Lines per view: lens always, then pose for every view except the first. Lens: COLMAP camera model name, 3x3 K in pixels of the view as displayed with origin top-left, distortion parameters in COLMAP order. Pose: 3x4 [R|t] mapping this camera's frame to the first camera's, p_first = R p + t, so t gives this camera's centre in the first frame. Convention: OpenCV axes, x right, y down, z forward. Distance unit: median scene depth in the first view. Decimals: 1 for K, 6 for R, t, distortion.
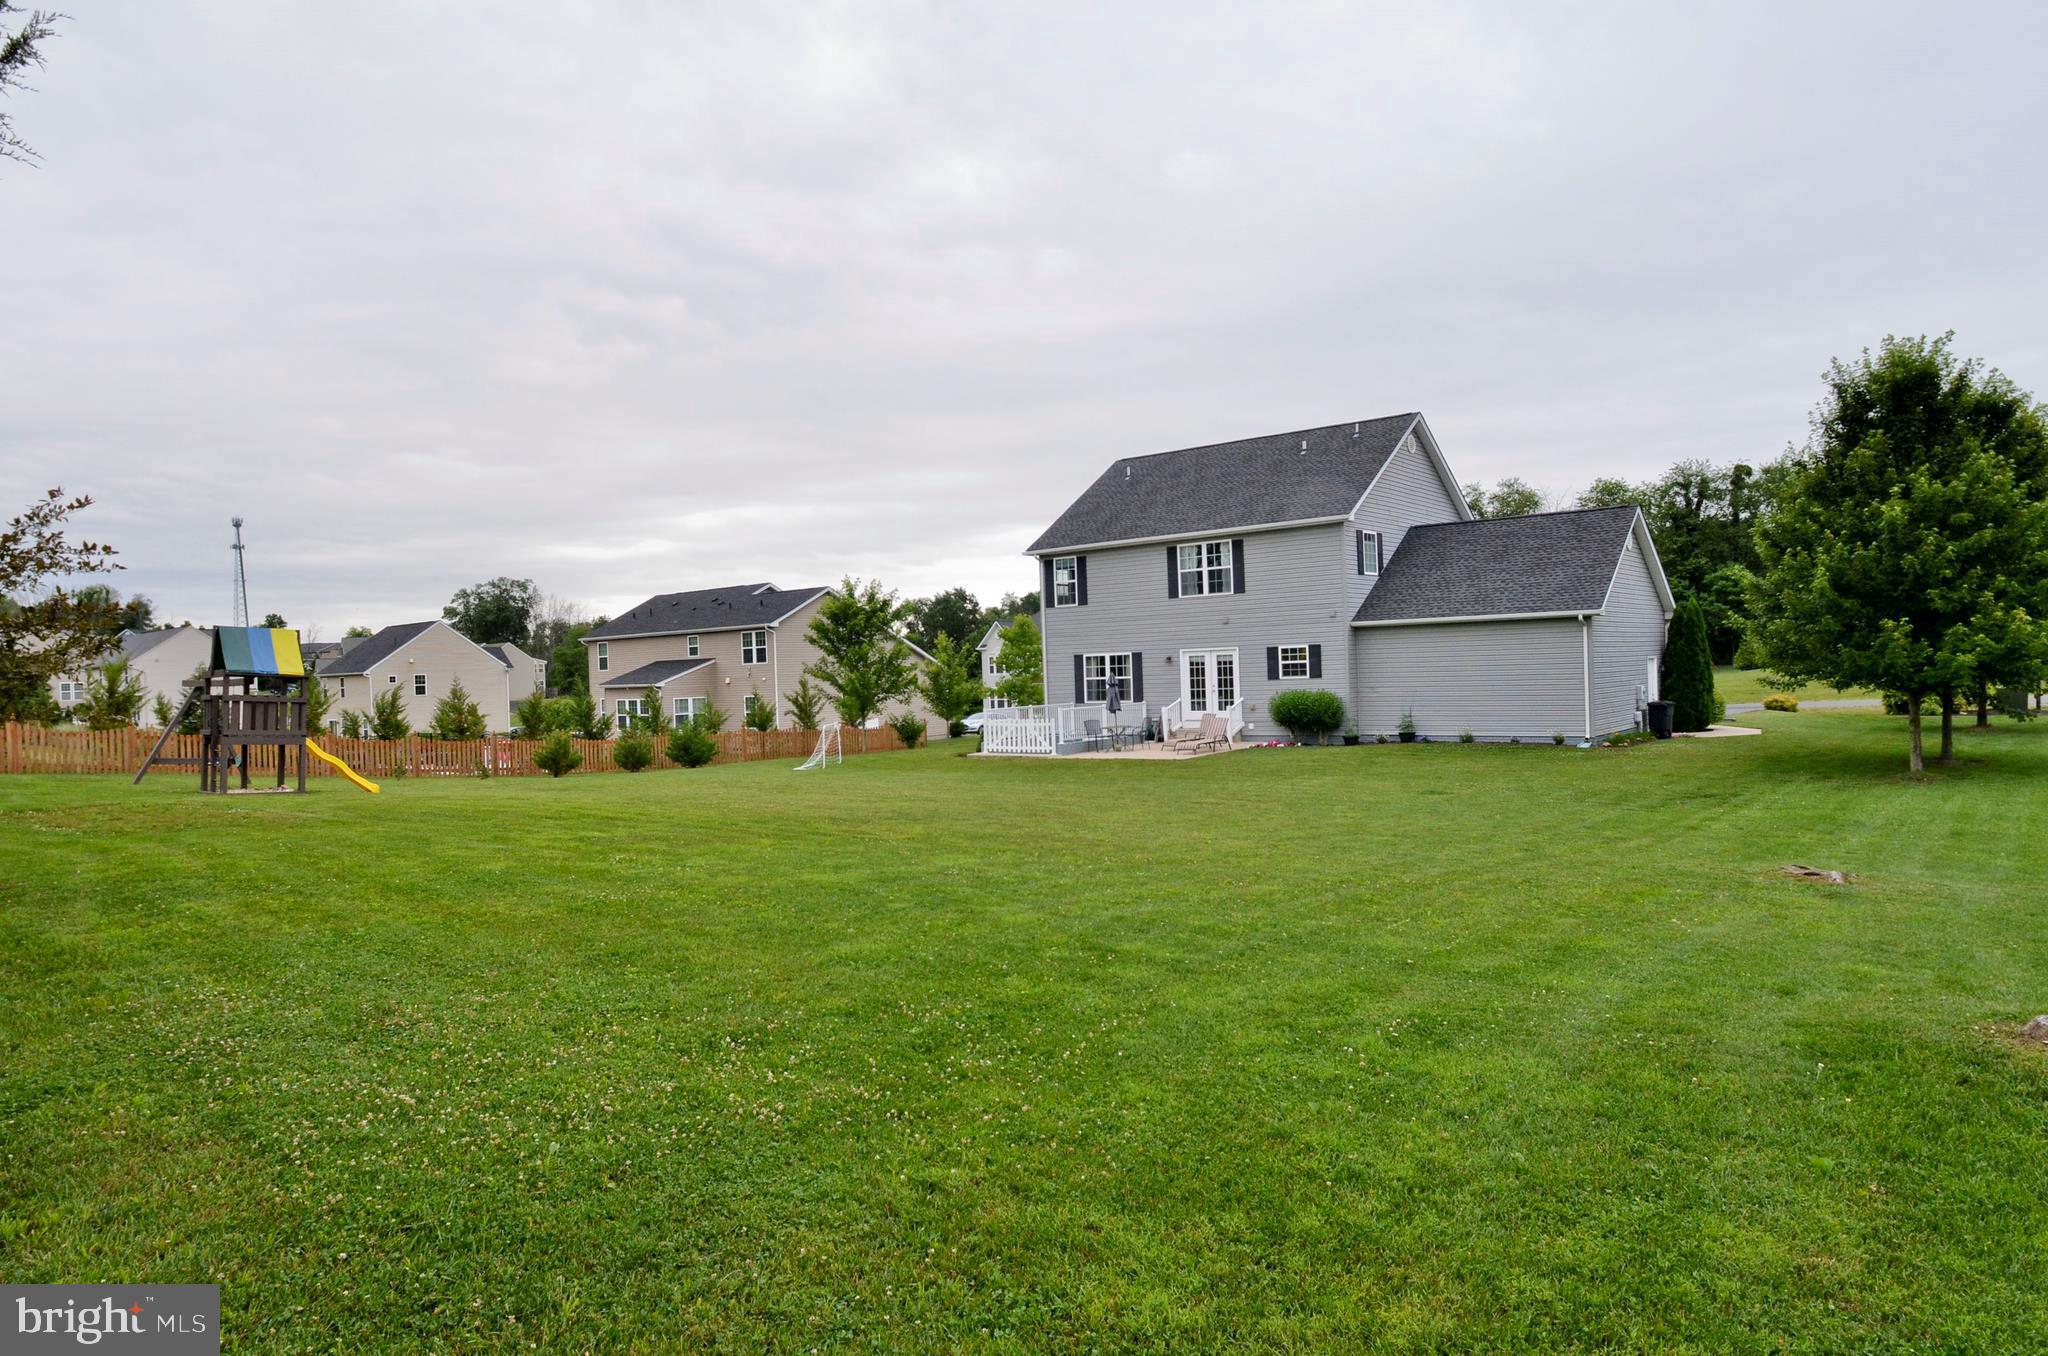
lens RADIAL K [[1231.9, 0, 1014.5], [0, 1231.9, 681.3], [0, 0, 1]] dist [-0.055012, 0.004576]
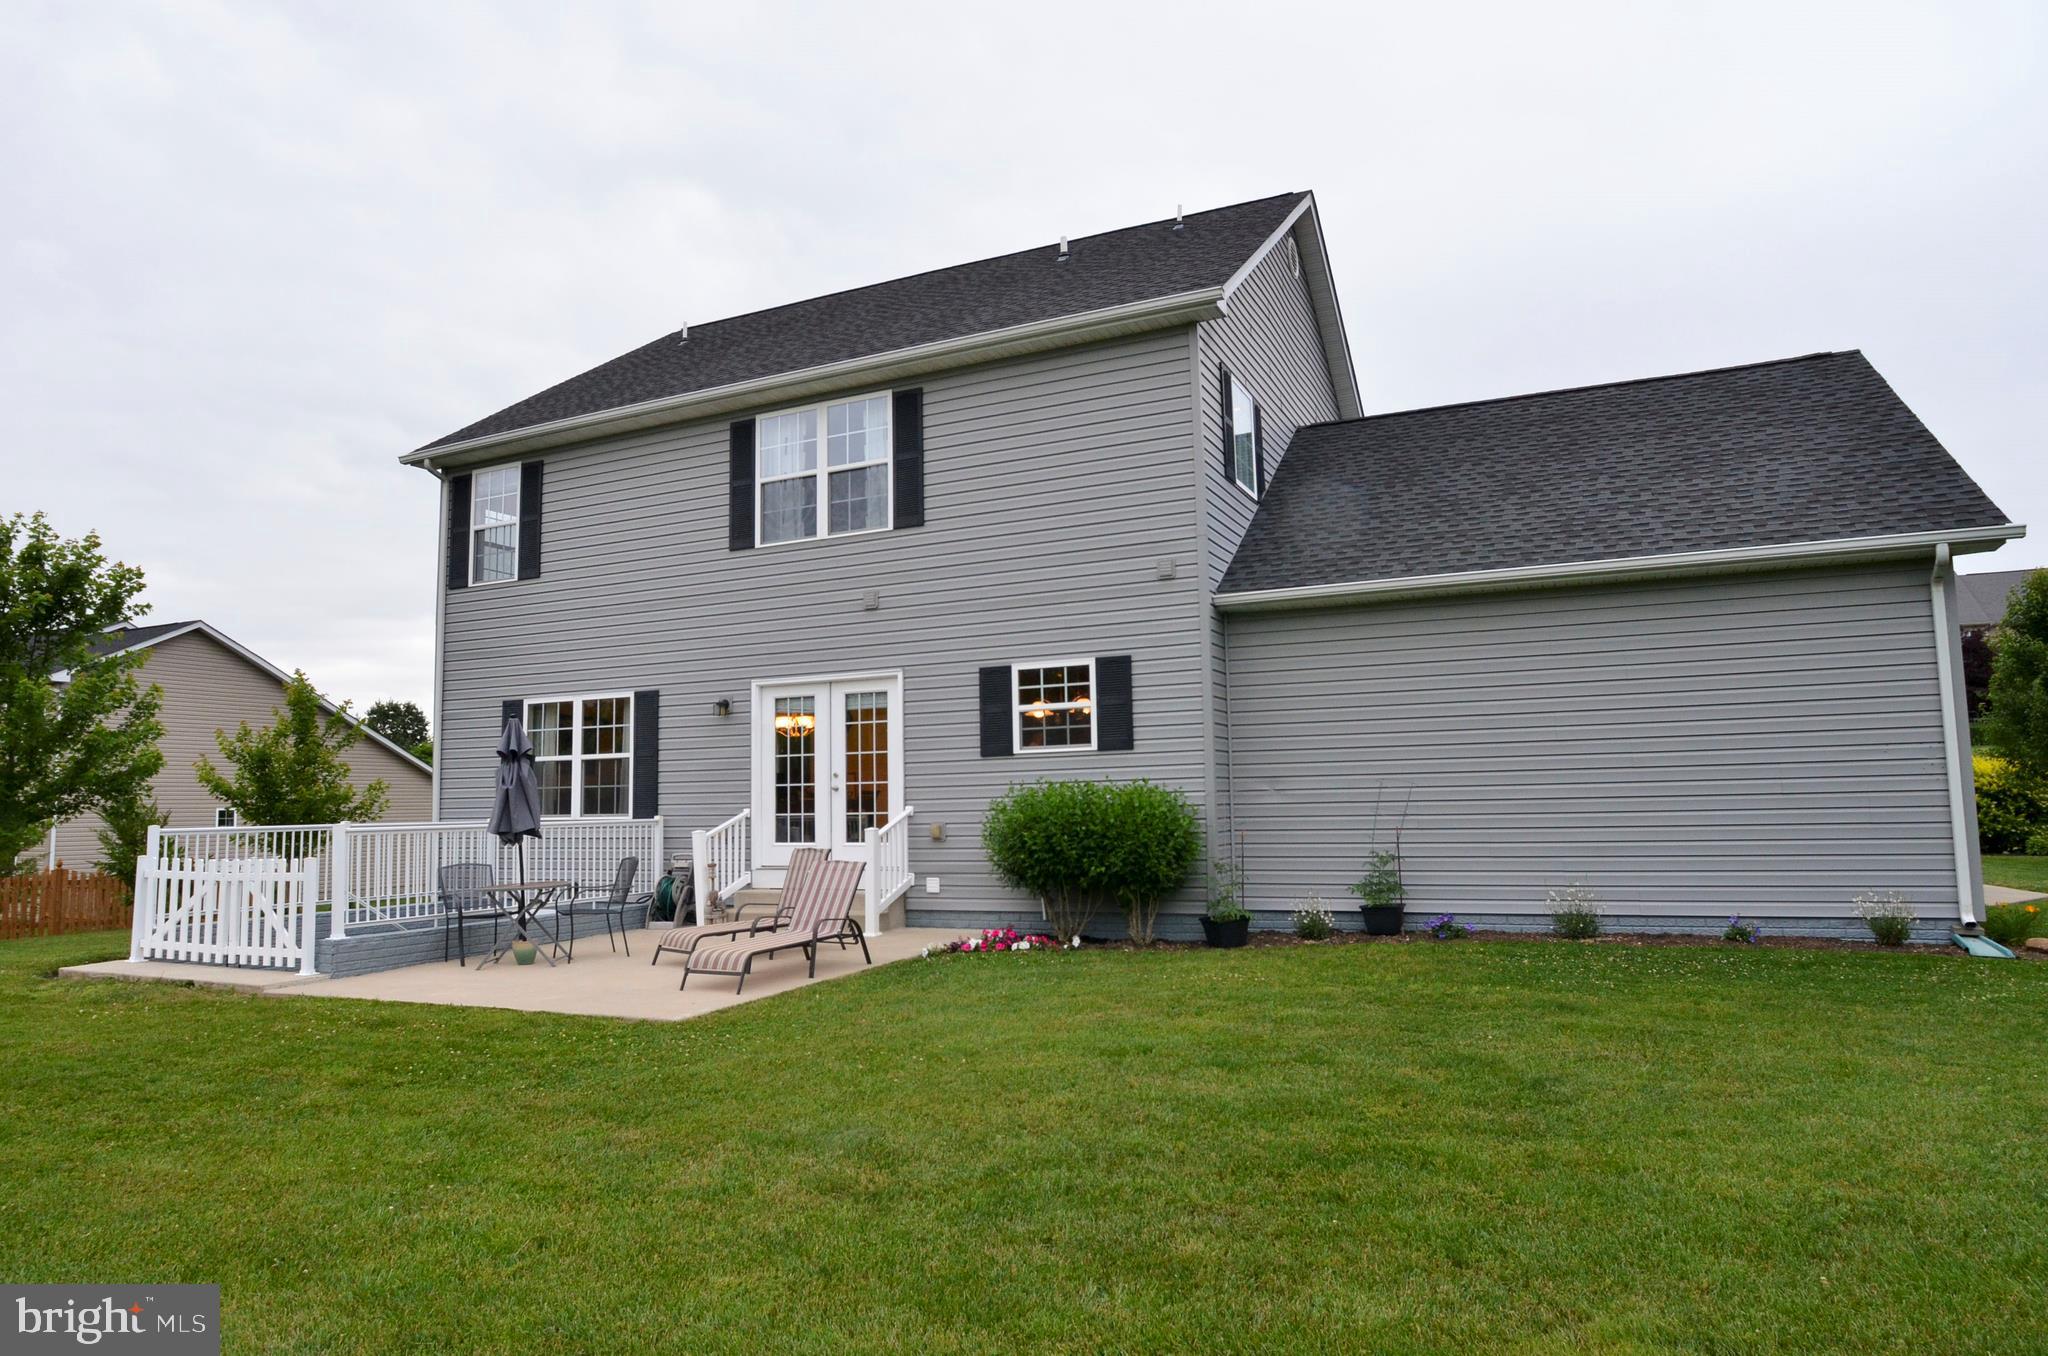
lens RADIAL K [[1231.9, 0, 1017.6], [0, 1231.9, 659.5], [0, 0, 1]] dist [-0.055012, 0.004576]
pose [[0.963029, 0.048207, 0.265050, 0.117567], [-0.012142, 0.990627, -0.136057, 0.019550], [-0.269125, 0.127808, 0.954587, 0.639963]]
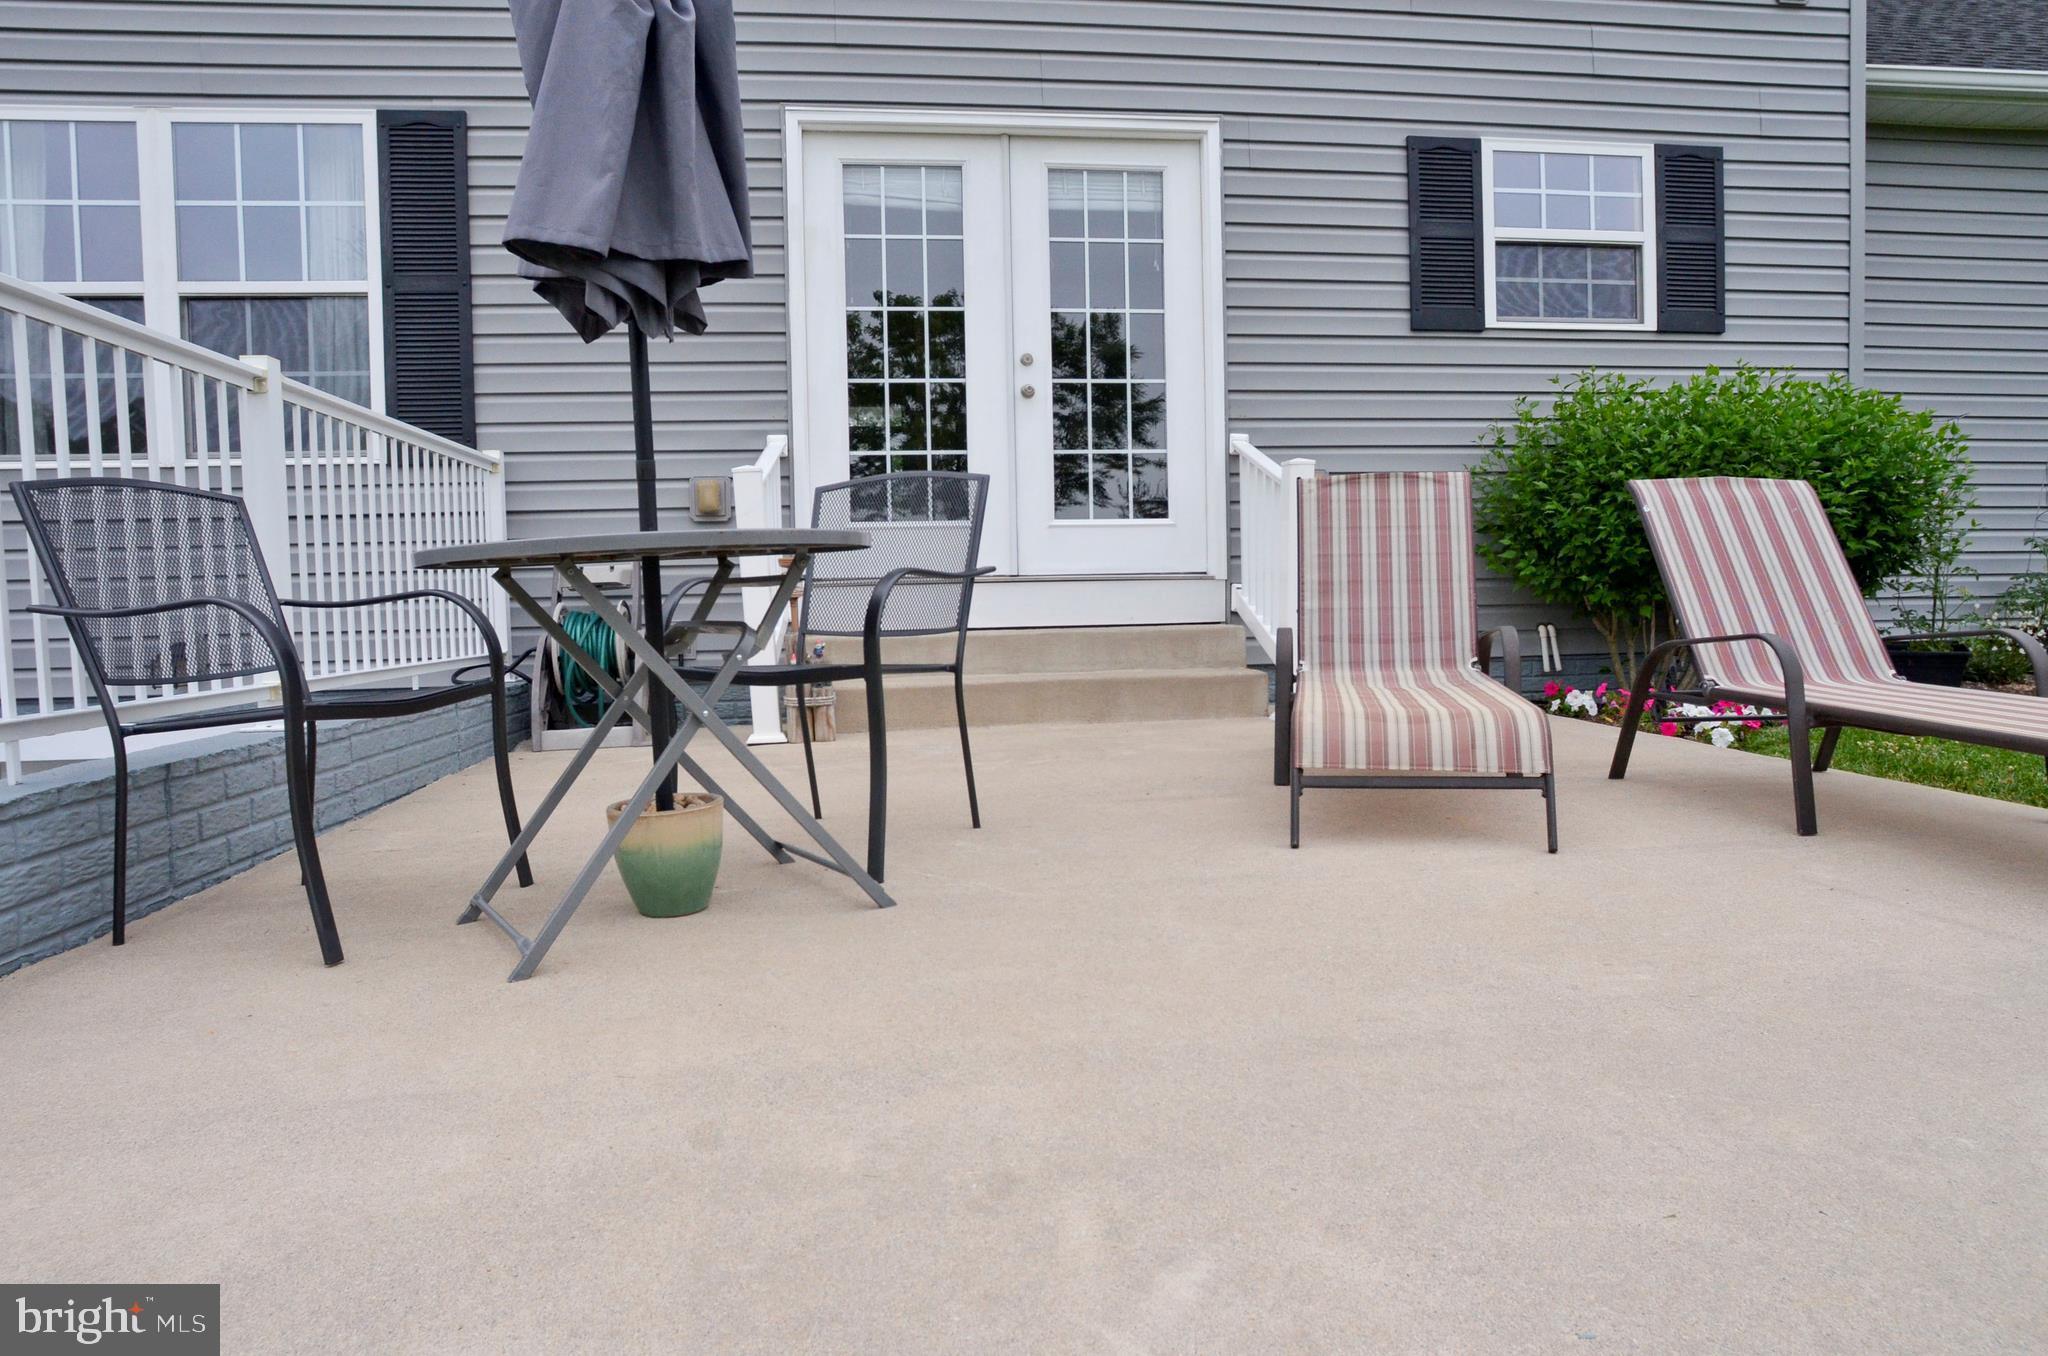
lens RADIAL K [[1231.9, 0, 1026.2], [0, 1231.9, 672.5], [0, 0, 1]] dist [-0.055012, 0.004576]
pose [[0.668337, -0.019721, 0.743597, 0.044240], [0.005107, 0.999747, 0.021924, 0.041559], [-0.743841, -0.010855, 0.668268, 0.921564]]
